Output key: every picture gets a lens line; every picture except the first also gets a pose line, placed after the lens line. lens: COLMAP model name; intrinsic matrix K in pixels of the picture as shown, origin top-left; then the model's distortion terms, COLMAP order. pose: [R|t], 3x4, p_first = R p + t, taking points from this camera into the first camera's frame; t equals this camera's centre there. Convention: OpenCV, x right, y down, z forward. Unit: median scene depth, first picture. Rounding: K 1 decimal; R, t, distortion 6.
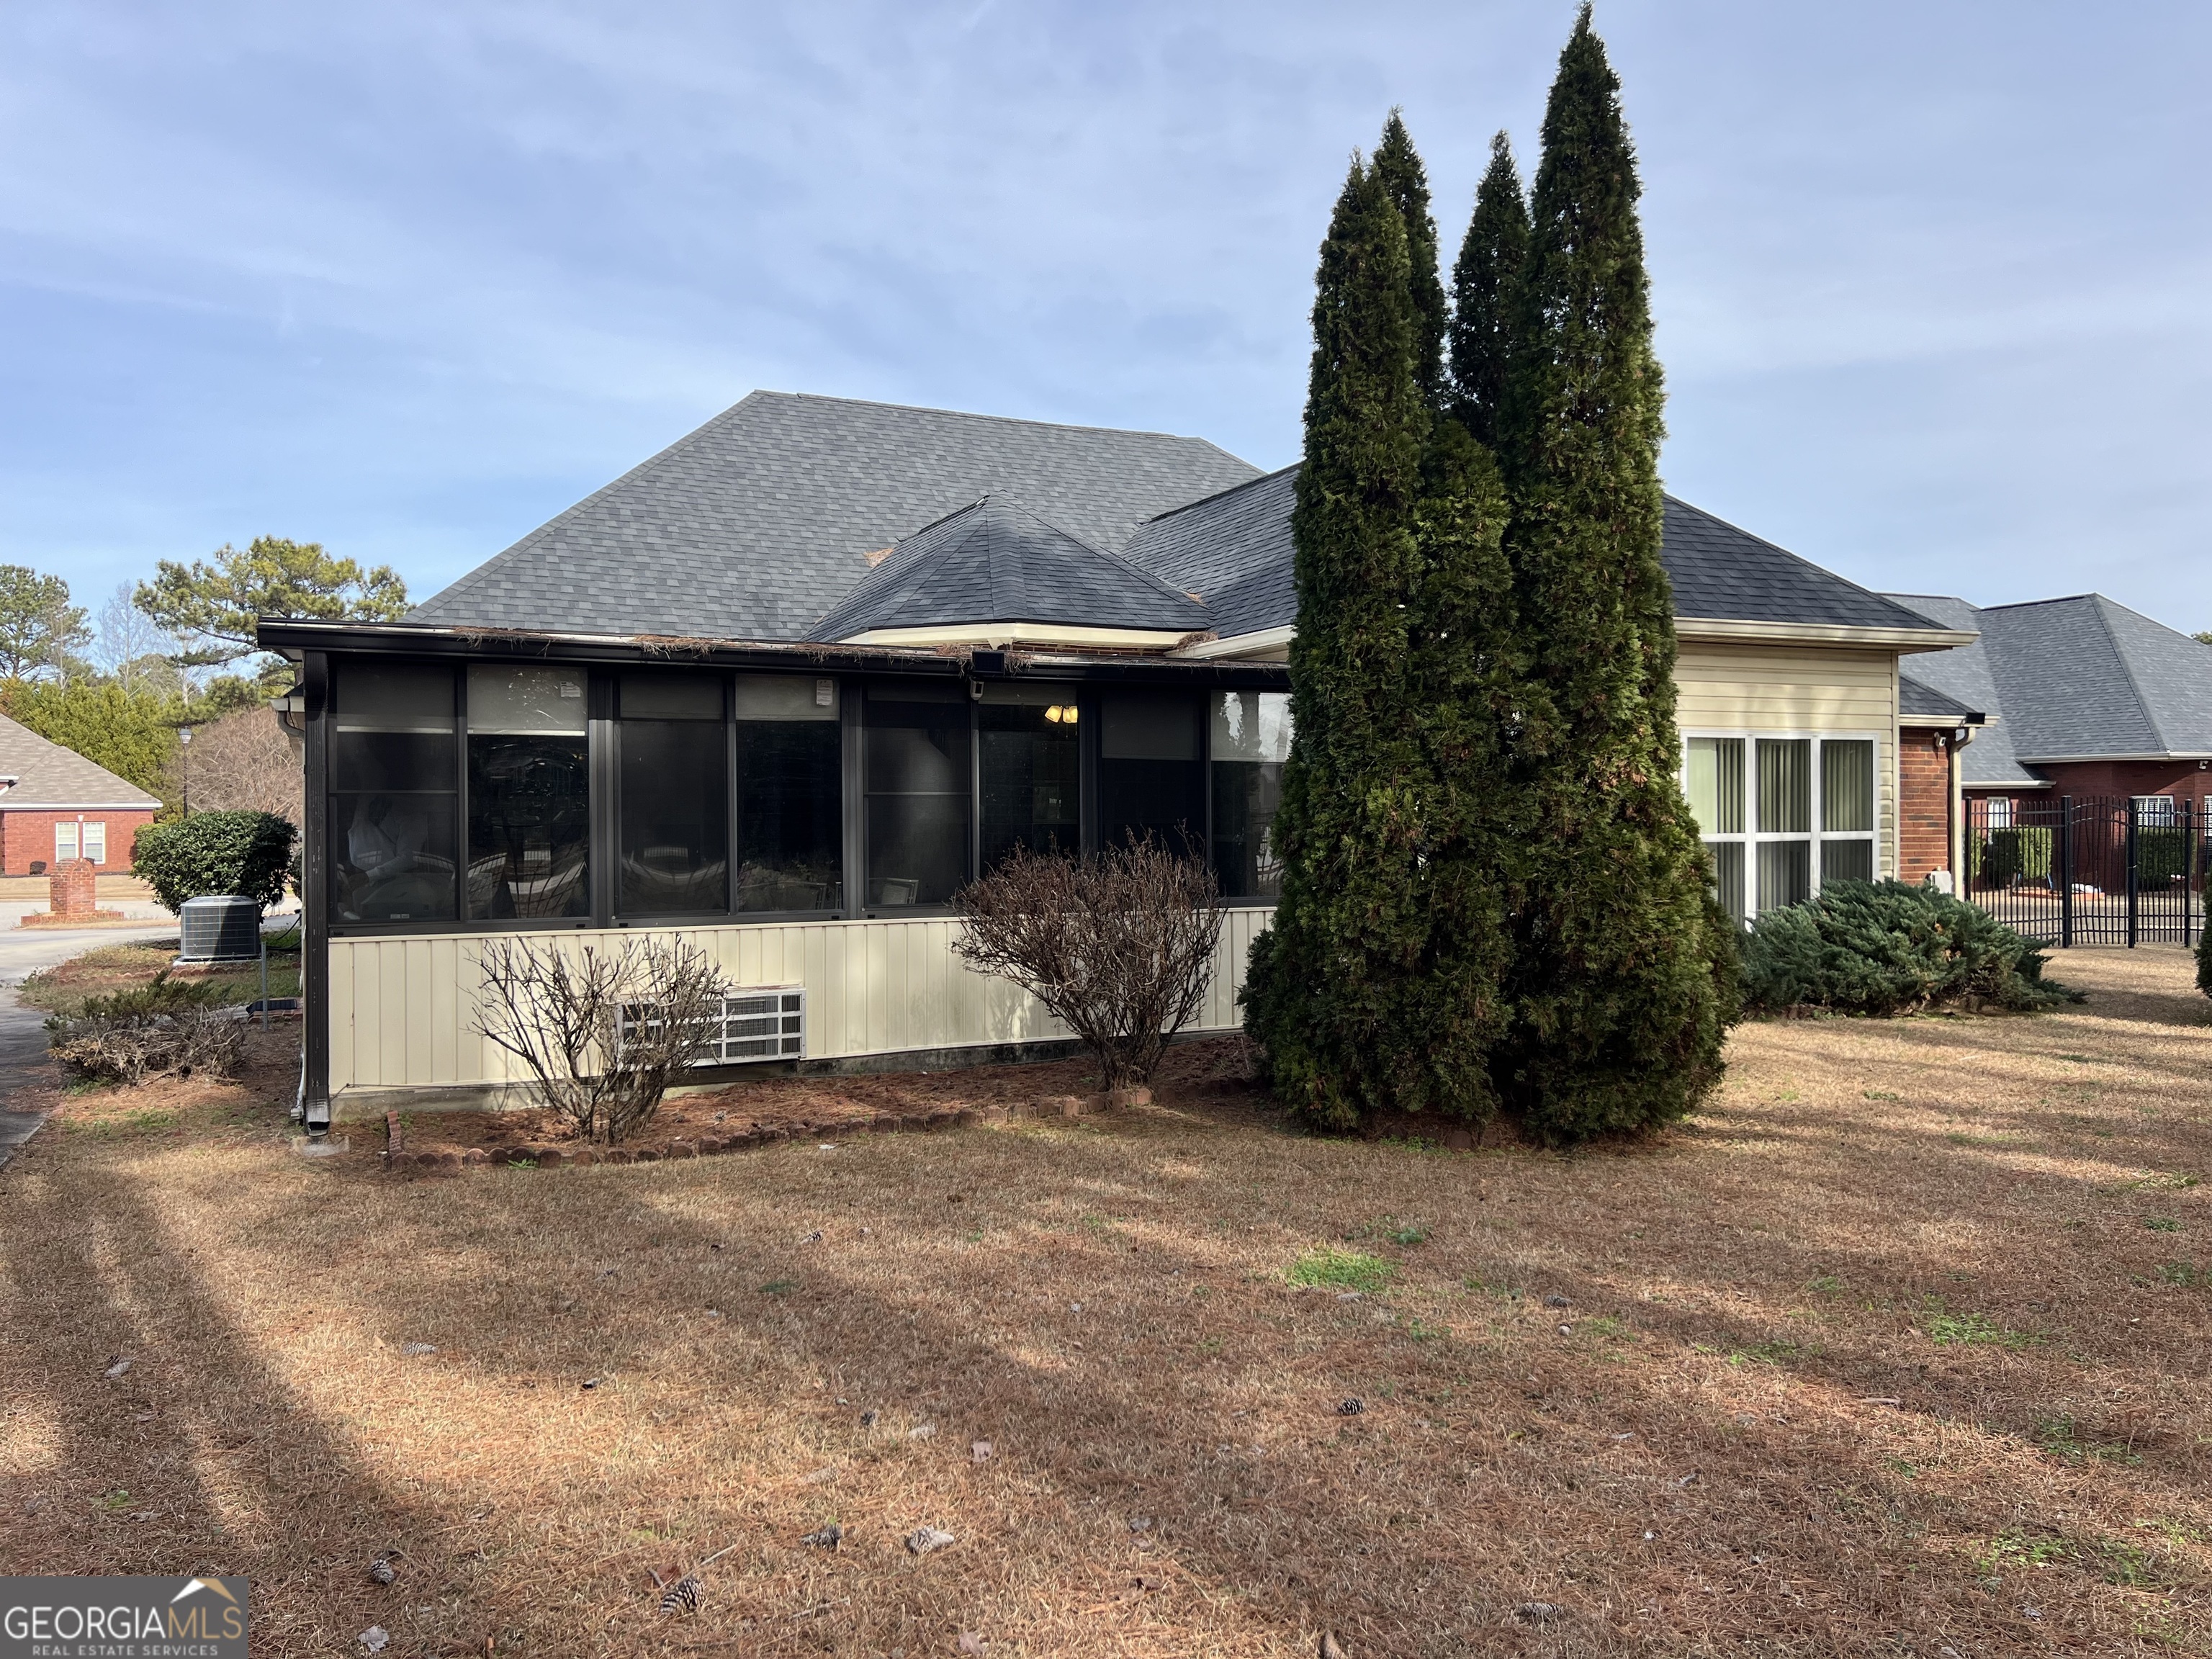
lens RADIAL K [[1650.3, 0, 1106.0], [0, 1650.3, 829.5], [0, 0, 1]] dist [0.058622, -0.081484]
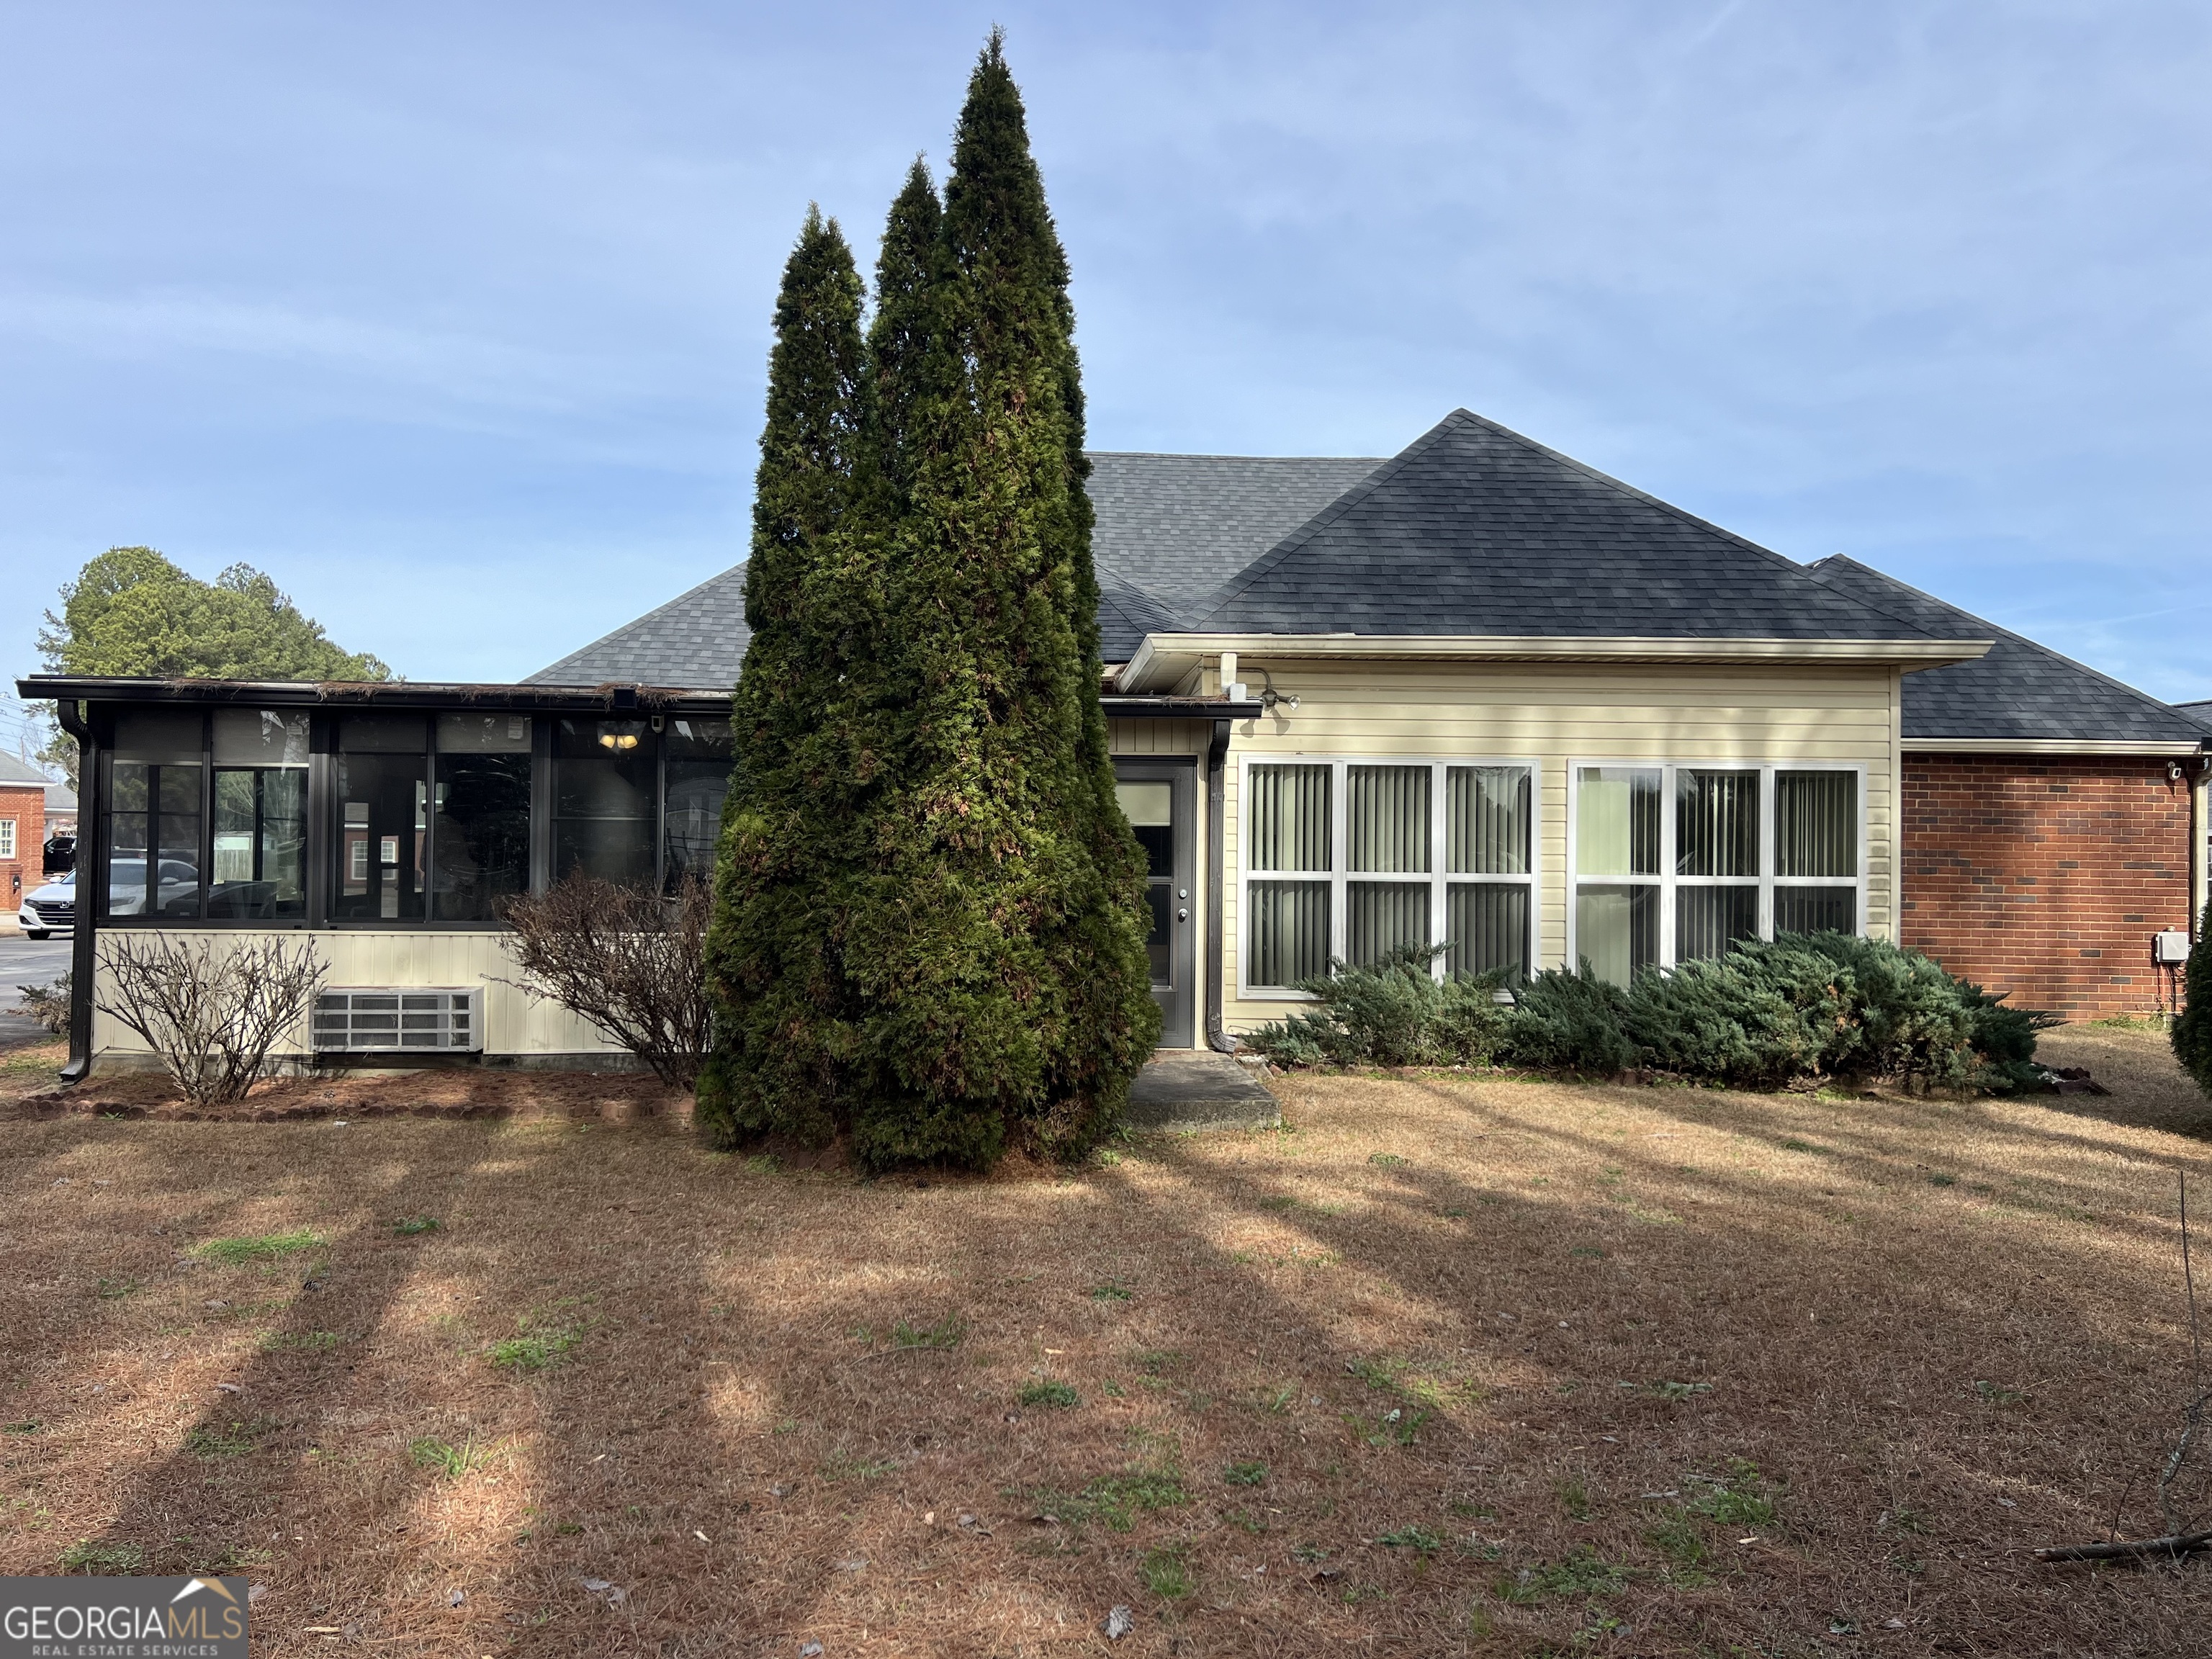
lens RADIAL K [[1650.3, 0, 1106.0], [0, 1650.3, 829.5], [0, 0, 1]] dist [0.058622, -0.081484]
pose [[0.930981, 0.011497, -0.364886, 0.443594], [-0.019119, 0.999668, -0.017283, -0.001450], [0.364566, 0.023066, 0.930892, 0.068647]]
